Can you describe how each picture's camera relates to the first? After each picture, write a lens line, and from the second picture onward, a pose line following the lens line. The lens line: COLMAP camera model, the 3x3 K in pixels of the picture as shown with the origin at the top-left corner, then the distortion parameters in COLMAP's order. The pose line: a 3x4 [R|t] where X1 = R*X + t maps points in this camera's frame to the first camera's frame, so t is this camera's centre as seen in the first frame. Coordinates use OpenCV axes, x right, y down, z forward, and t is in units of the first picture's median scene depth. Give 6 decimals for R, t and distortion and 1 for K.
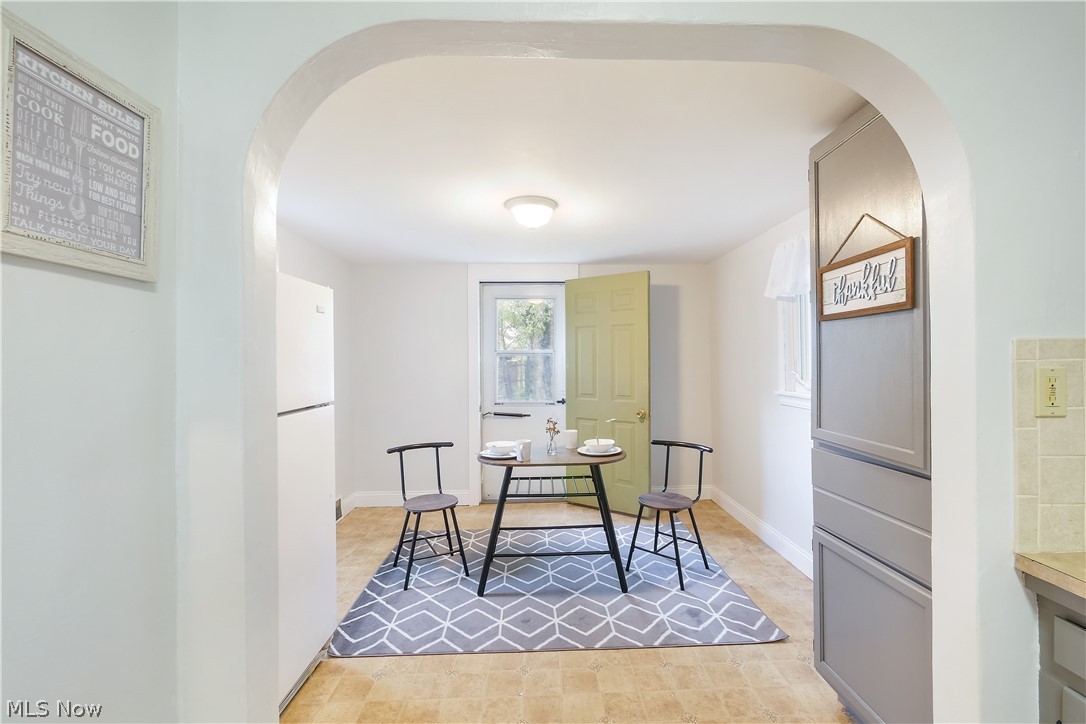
lens RADIAL K [[465.0, 0, 542.9], [0, 465.0, 356.5], [0, 0, 1]] dist [-0.006774, -0.002337]
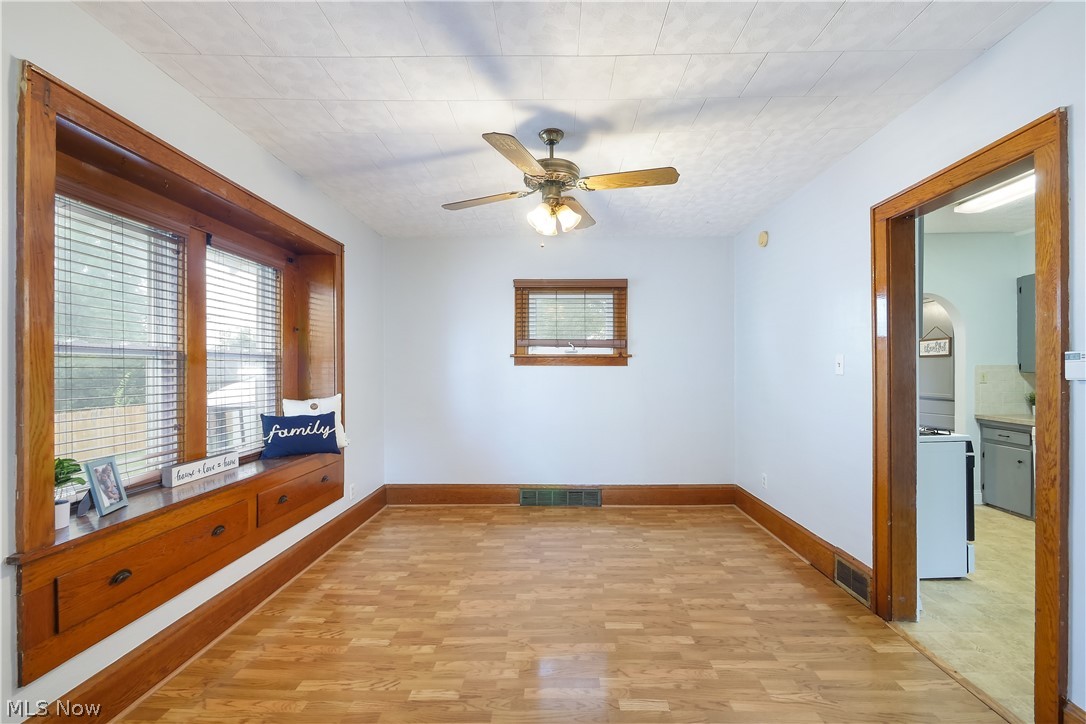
lens RADIAL K [[465.0, 0, 542.0], [0, 465.0, 367.6], [0, 0, 1]] dist [-0.006774, -0.002337]
pose [[0.999477, 0.003065, -0.032203, -2.345330], [-0.002731, 0.999942, 0.010397, -0.040790], [0.032233, -0.010304, 0.999427, -2.799091]]
